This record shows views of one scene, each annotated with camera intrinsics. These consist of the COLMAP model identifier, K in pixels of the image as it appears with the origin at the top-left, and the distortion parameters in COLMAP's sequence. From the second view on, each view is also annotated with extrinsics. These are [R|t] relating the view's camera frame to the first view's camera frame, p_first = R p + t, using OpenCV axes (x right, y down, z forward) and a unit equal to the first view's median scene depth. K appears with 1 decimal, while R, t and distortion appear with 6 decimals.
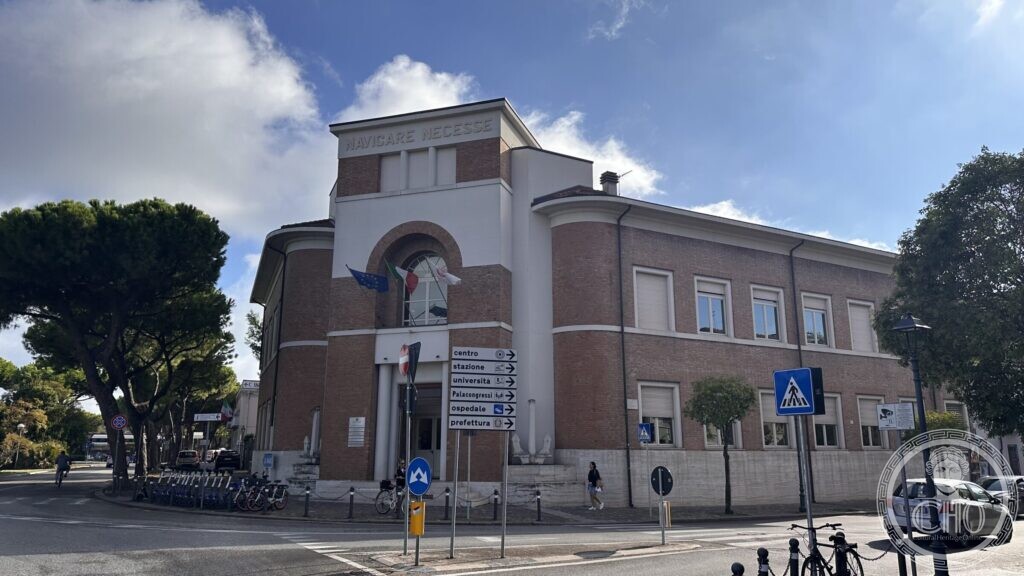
lens RADIAL K [[693.9, 0, 513.3], [0, 693.9, 294.2], [0, 0, 1]] dist [0.056771, 0.000537]
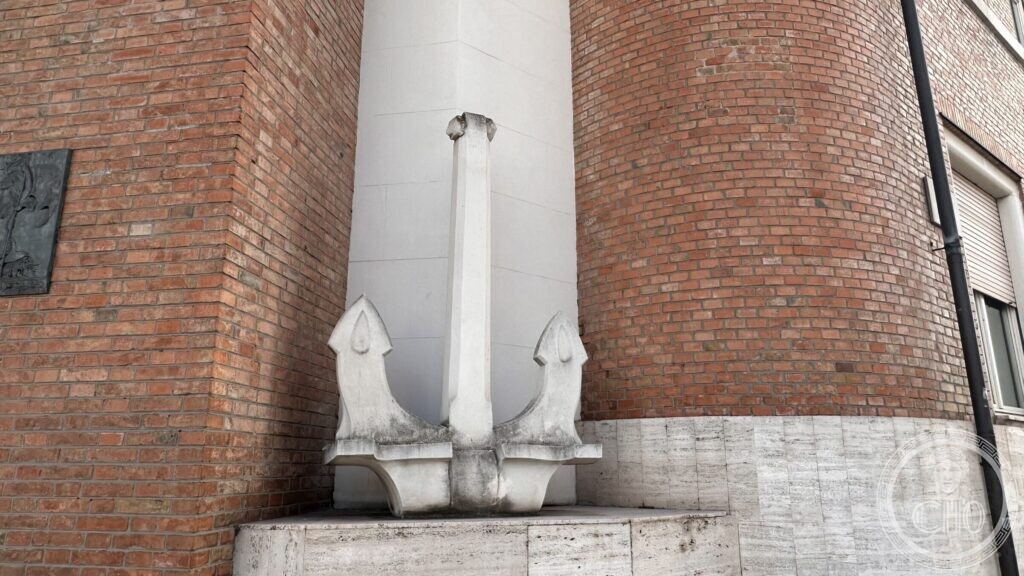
lens RADIAL K [[691.0, 0, 512.6], [0, 691.0, 288.6], [0, 0, 1]] dist [0.003920, 0.000932]
pose [[0.989440, 0.036183, 0.140356, 0.008276], [-0.030081, 0.998518, -0.045353, 0.116939], [-0.141789, 0.040652, 0.989062, 0.488975]]
